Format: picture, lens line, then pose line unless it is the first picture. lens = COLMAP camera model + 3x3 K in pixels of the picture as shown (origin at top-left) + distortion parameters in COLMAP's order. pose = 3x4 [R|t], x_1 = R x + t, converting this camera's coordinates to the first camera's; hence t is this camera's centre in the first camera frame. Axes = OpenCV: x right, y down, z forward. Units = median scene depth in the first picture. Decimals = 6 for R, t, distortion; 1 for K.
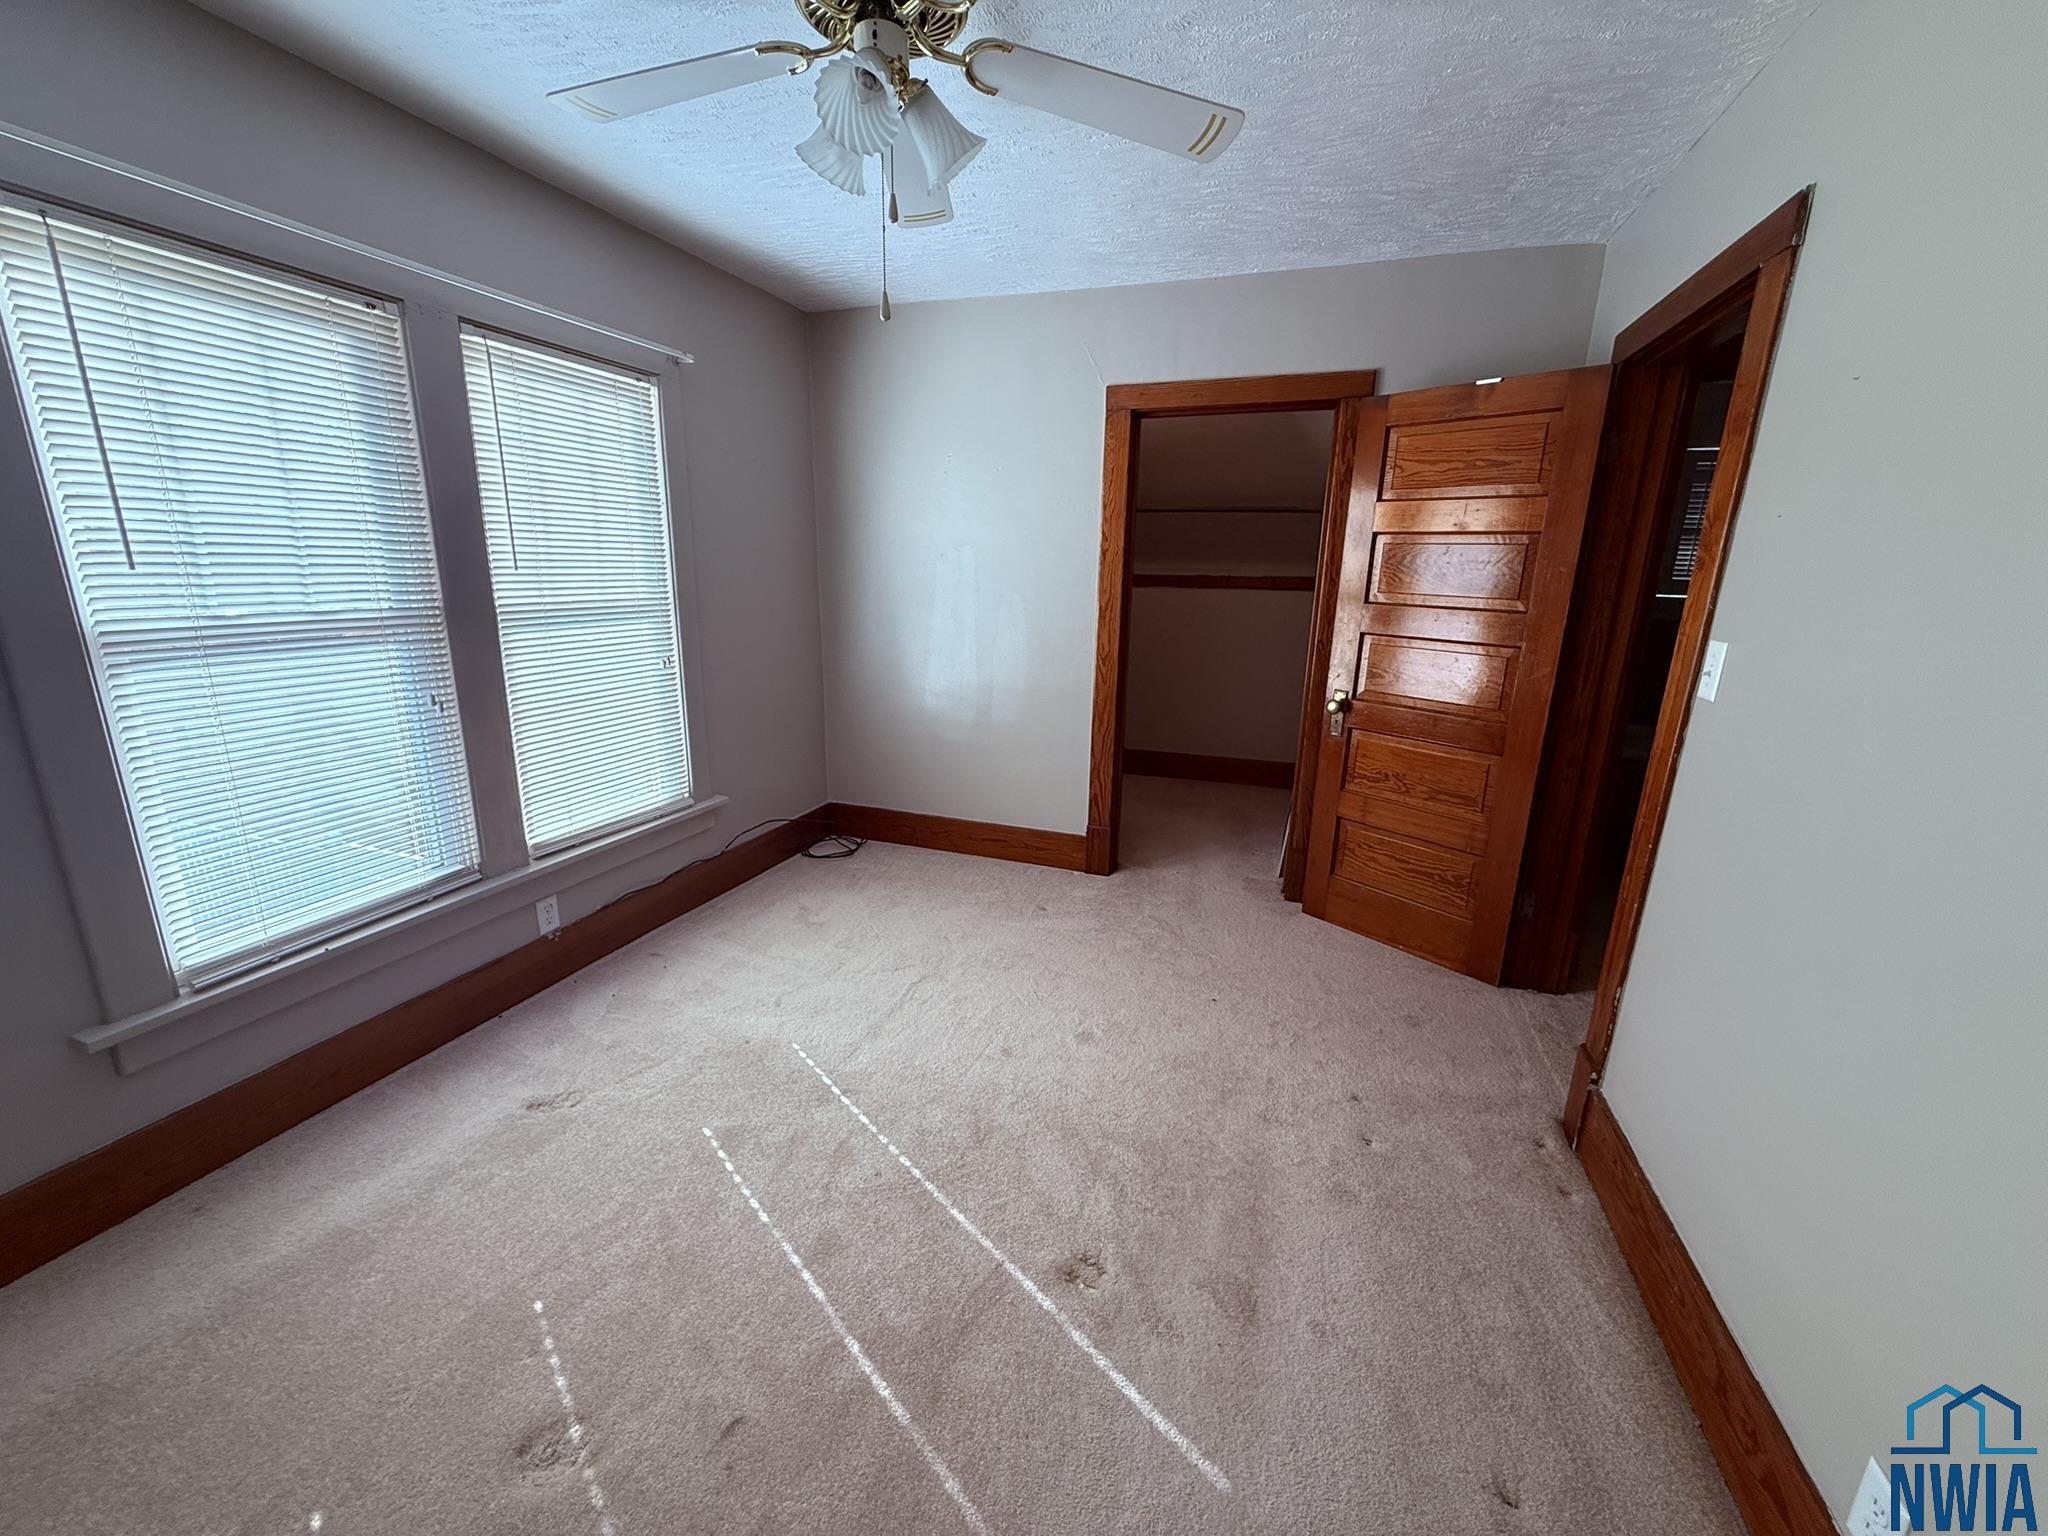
lens RADIAL K [[814.7, 0, 1020.6], [0, 814.7, 763.0], [0, 0, 1]] dist [0.000879, 0.000010]
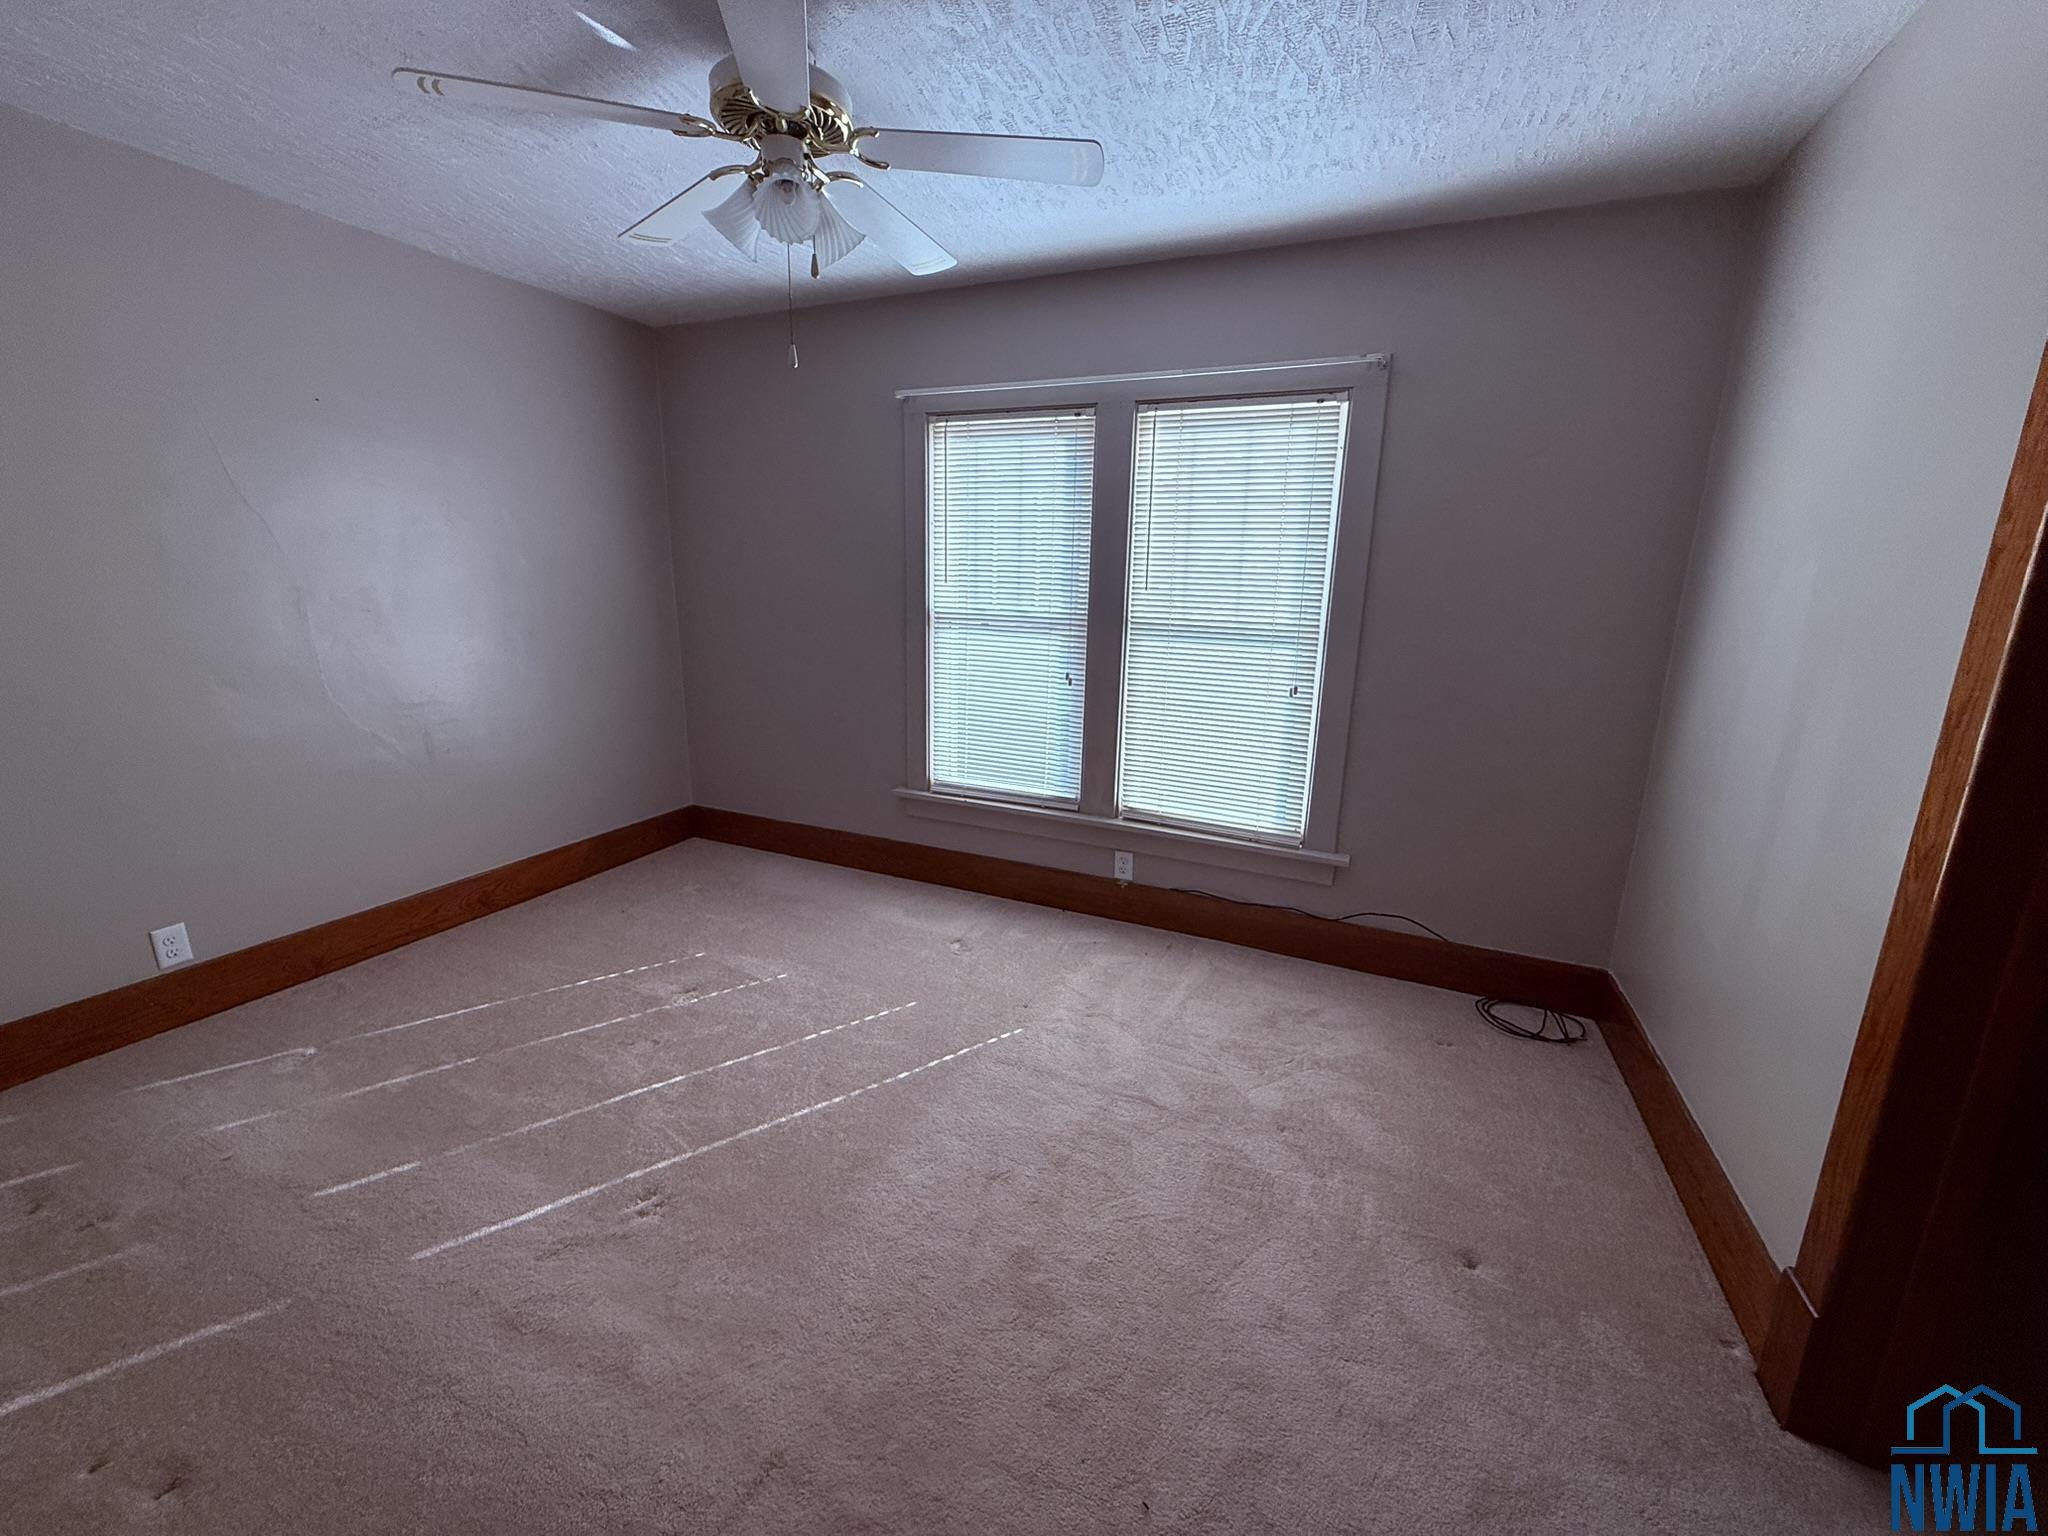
lens RADIAL K [[814.7, 0, 1020.6], [0, 814.7, 763.0], [0, 0, 1]] dist [0.000879, 0.000010]
pose [[-0.079703, 0.198468, -0.976861, 0.614568], [-0.269039, 0.939328, 0.212793, -0.182522], [0.959826, 0.279774, -0.021472, 0.829372]]
